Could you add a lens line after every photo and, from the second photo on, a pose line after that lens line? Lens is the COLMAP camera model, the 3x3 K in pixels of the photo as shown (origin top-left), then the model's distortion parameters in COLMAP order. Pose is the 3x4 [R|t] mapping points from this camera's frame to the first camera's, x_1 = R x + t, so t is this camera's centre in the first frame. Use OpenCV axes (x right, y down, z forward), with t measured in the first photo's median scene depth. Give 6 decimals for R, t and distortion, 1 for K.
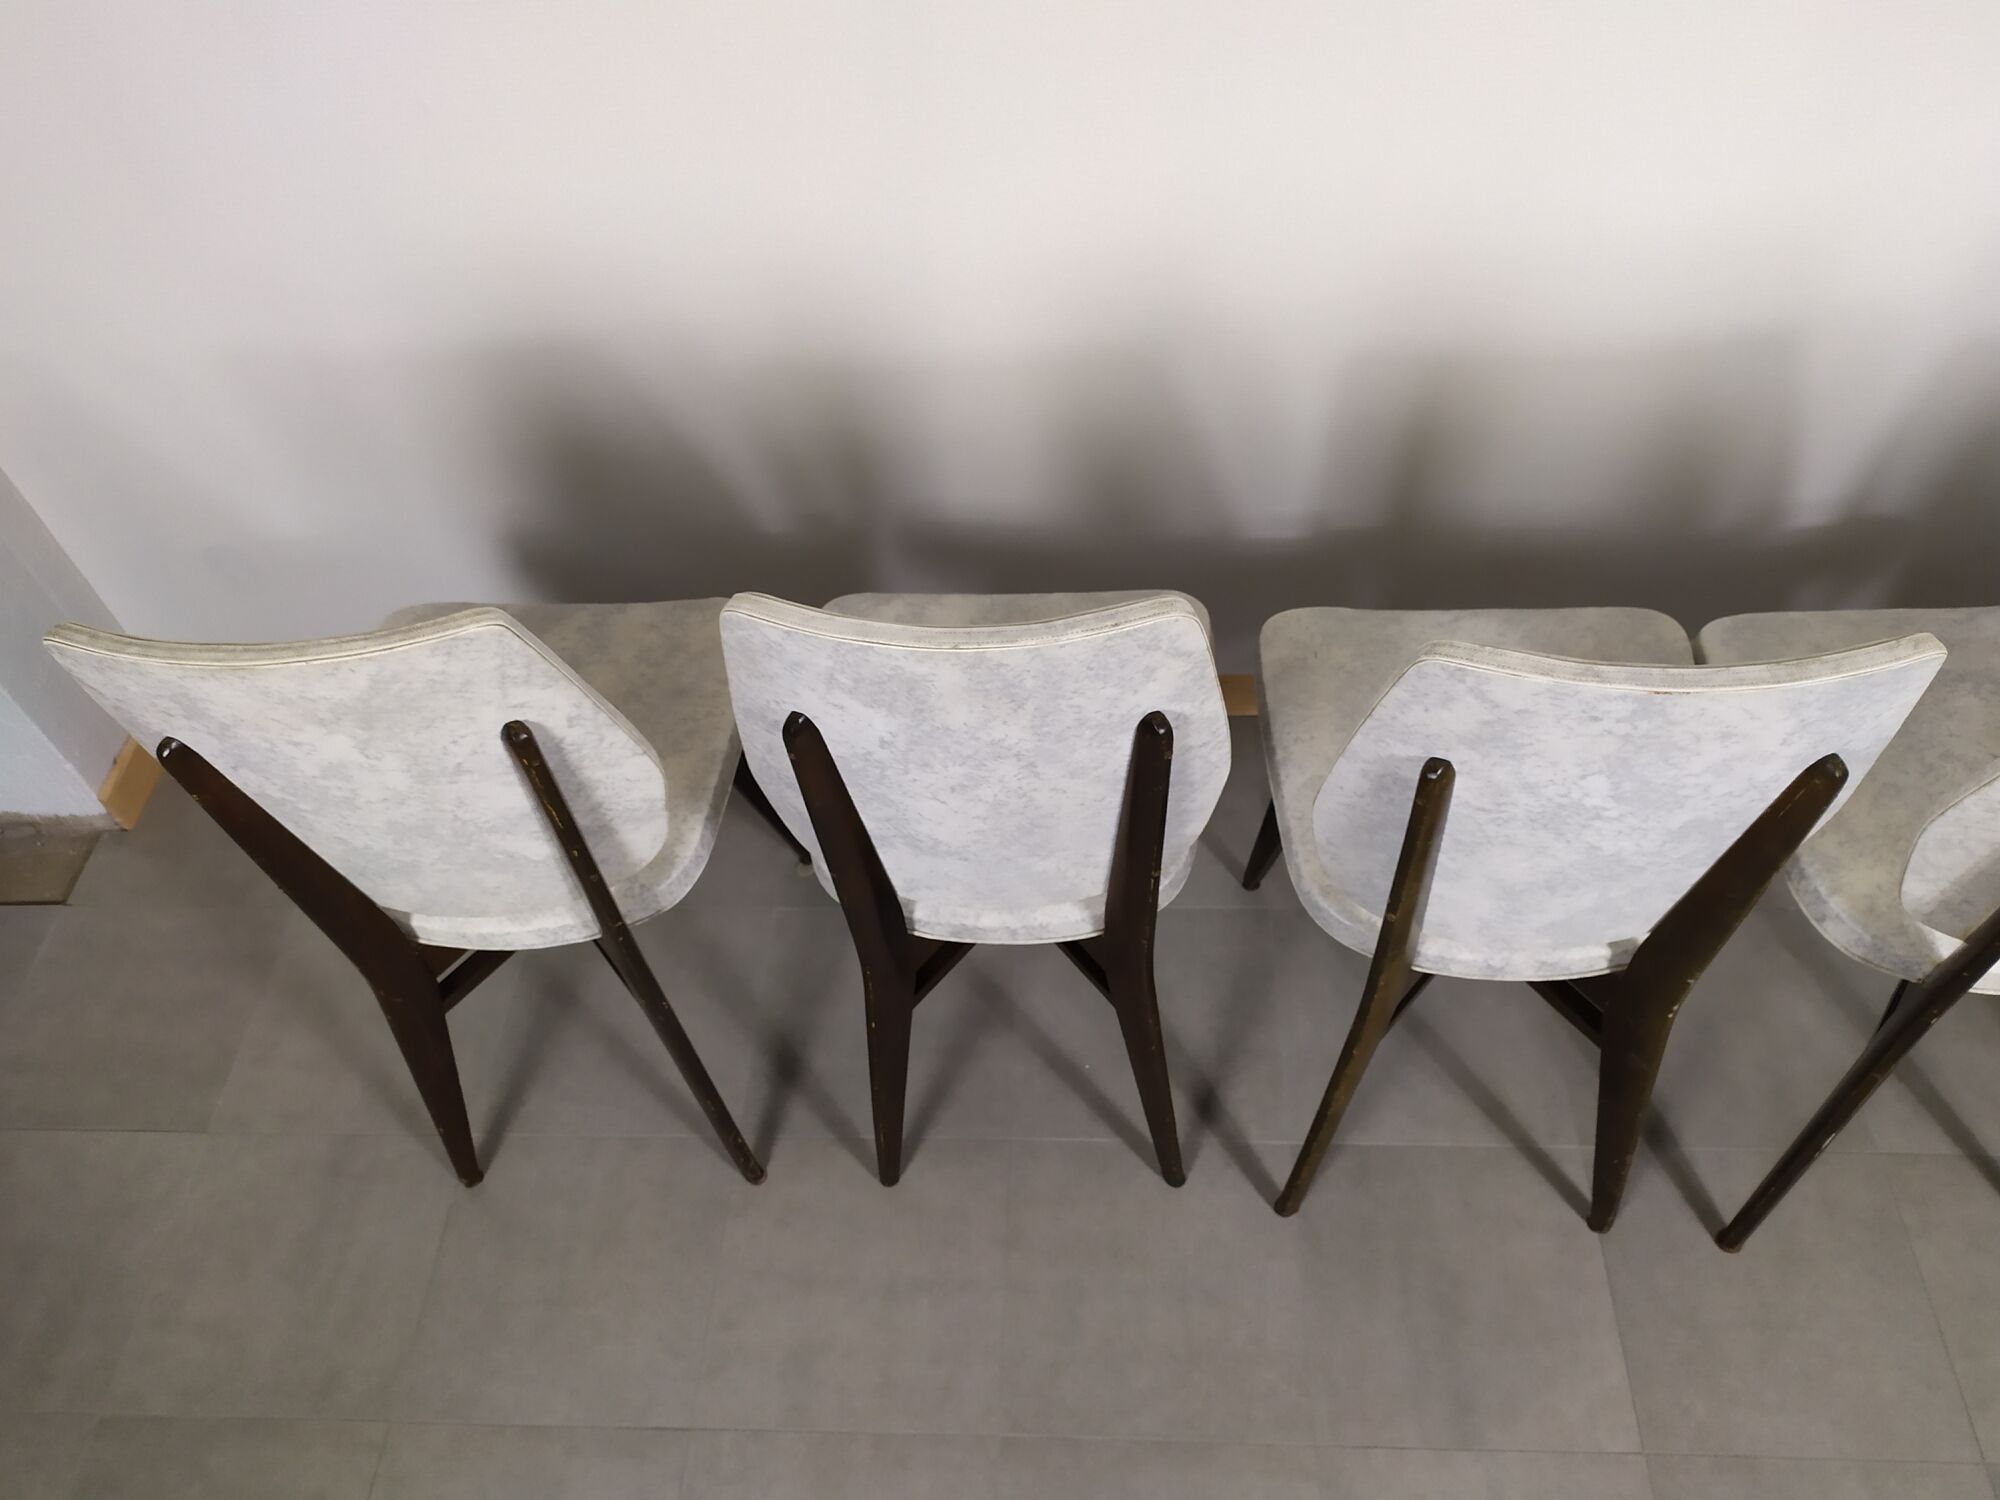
lens RADIAL K [[1511.2, 0, 992.8], [0, 1511.2, 745.7], [0, 0, 1]] dist [0.051705, -0.066349]
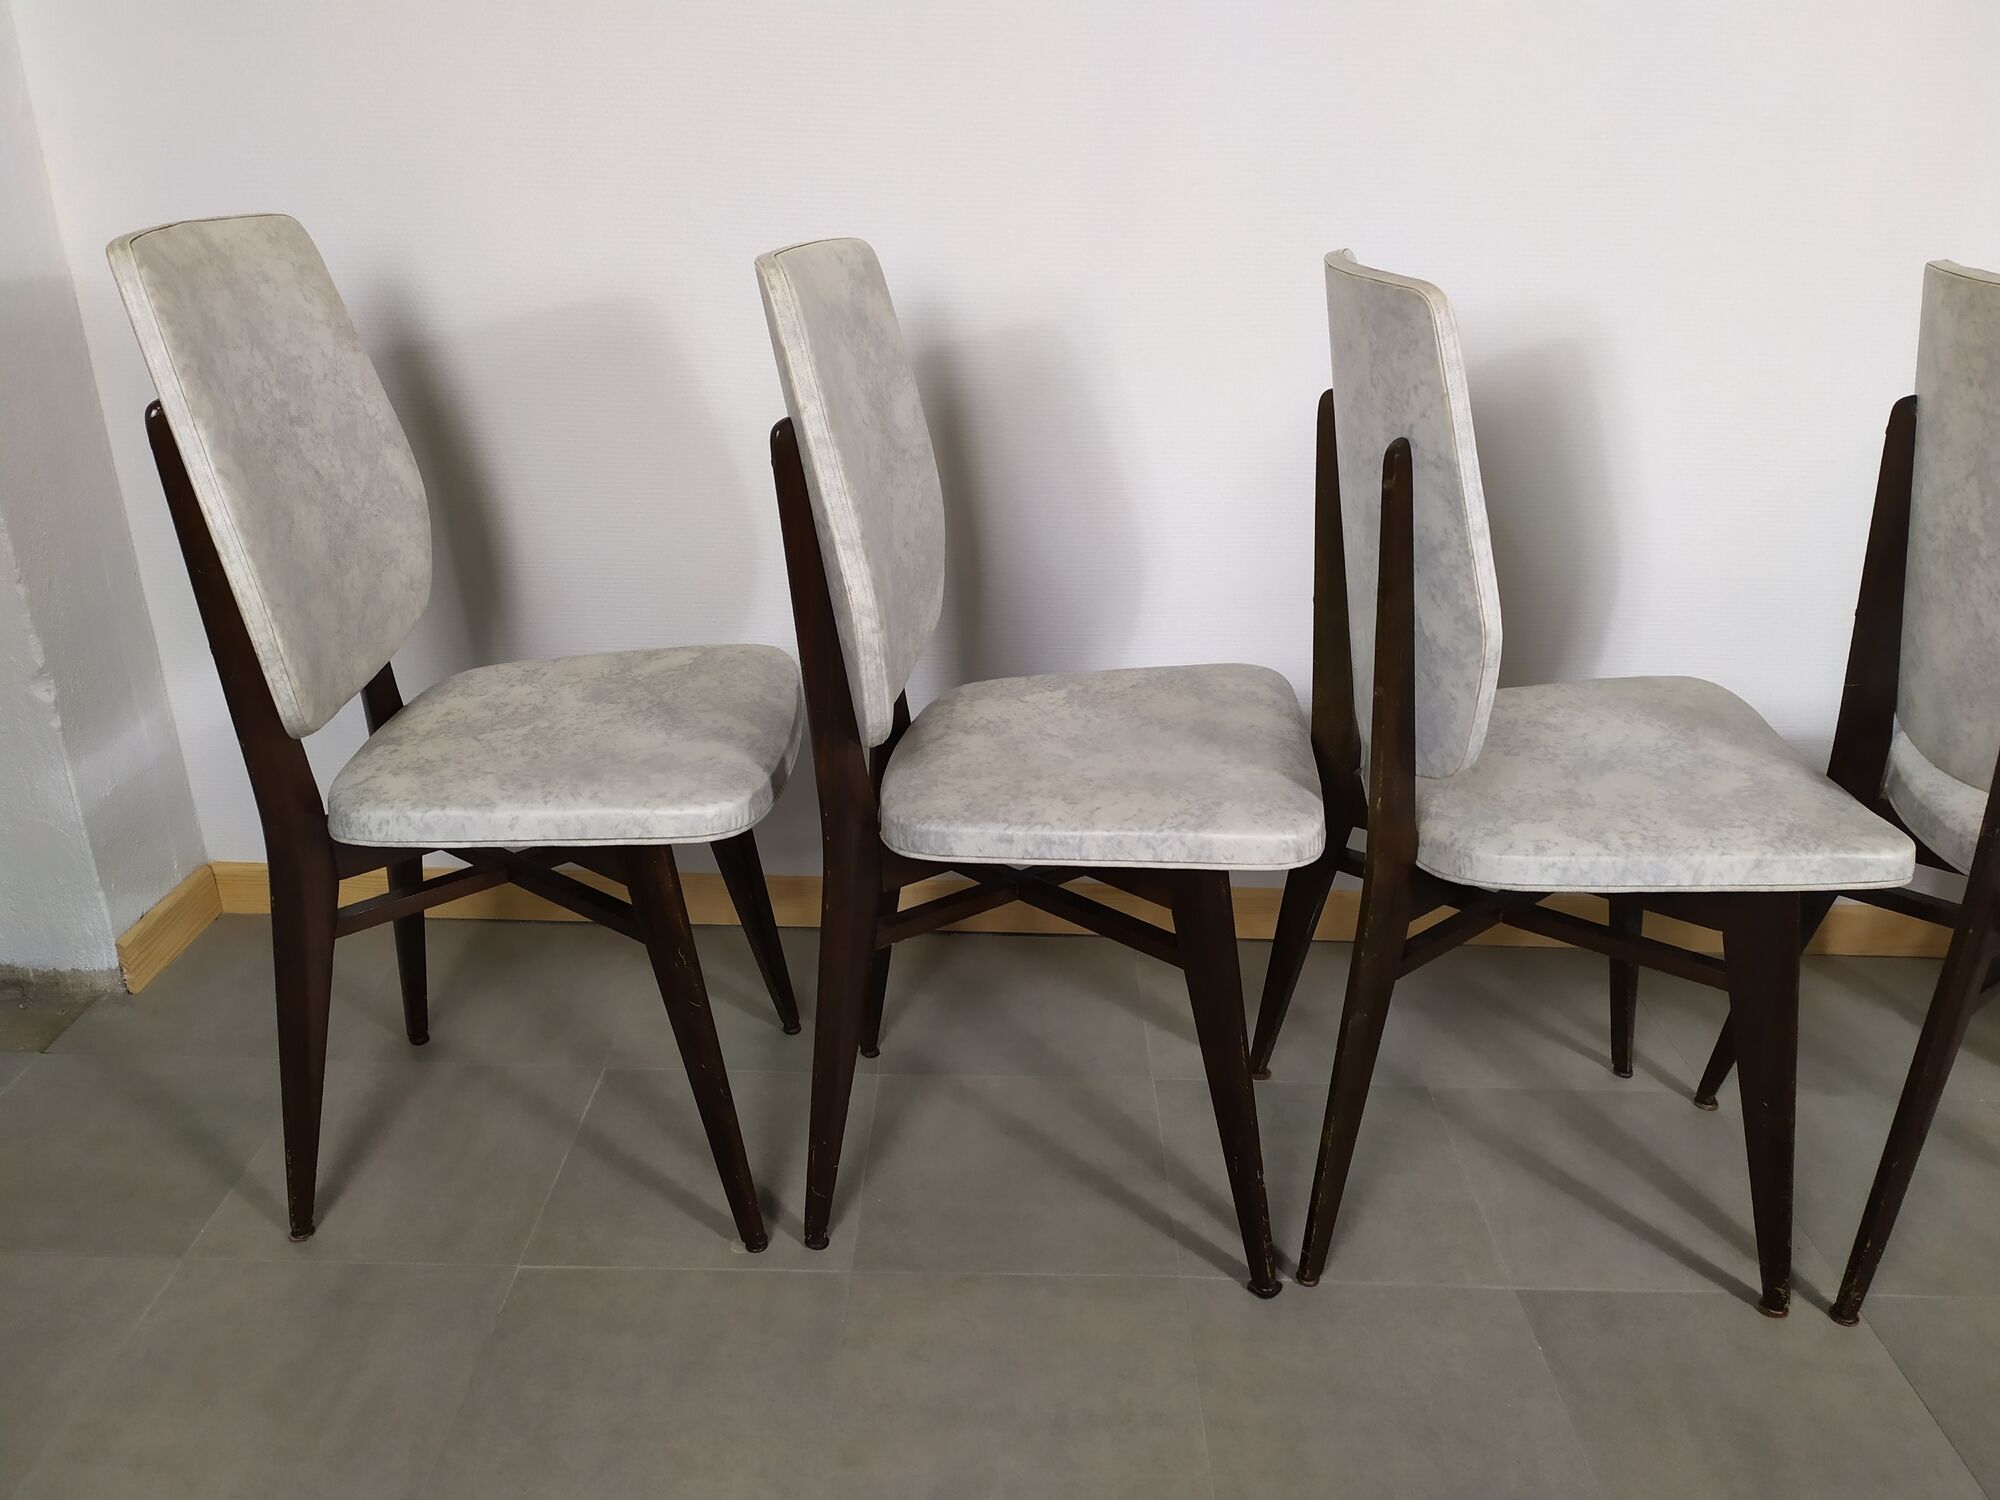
lens RADIAL K [[1483.3, 0, 1000.0], [0, 1483.3, 750.0], [0, 0, 1]] dist [0.069602, -0.079876]
pose [[0.995936, 0.062642, 0.064706, -0.232525], [-0.026295, 0.889422, -0.456331, 0.550984], [-0.086136, 0.452775, 0.887454, 0.210371]]
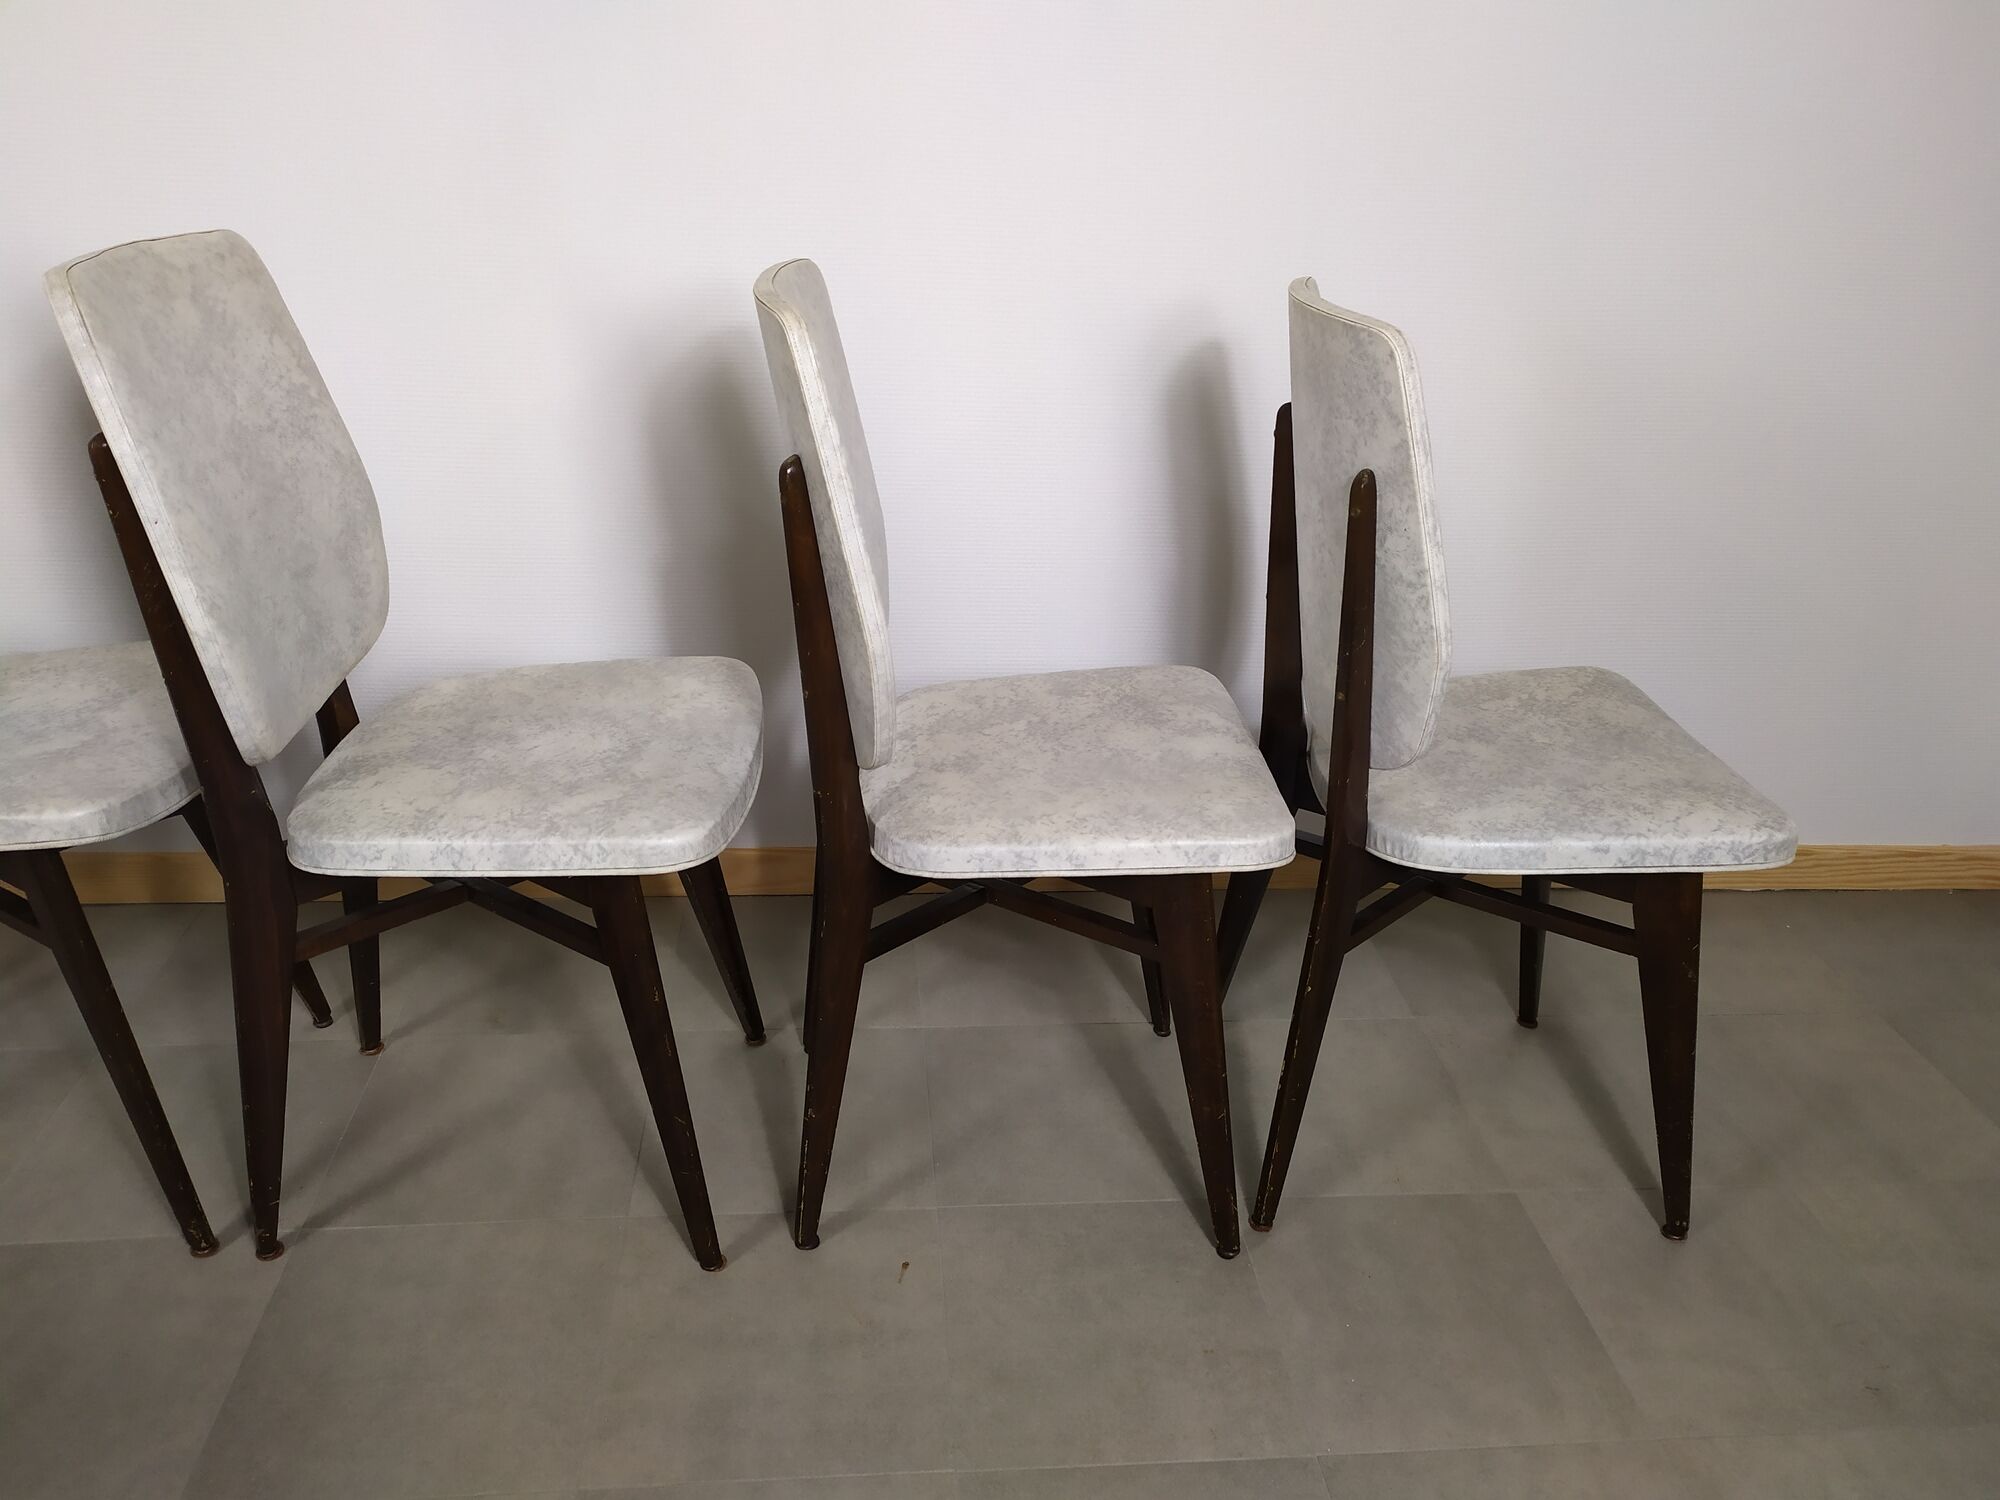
lens RADIAL K [[1483.3, 0, 1000.0], [0, 1483.3, 750.0], [0, 0, 1]] dist [0.069602, -0.079876]
pose [[0.984317, 0.036110, 0.172671, 0.887443], [0.040975, 0.905254, -0.422891, 0.563408], [-0.171582, 0.423334, 0.889577, 0.029948]]
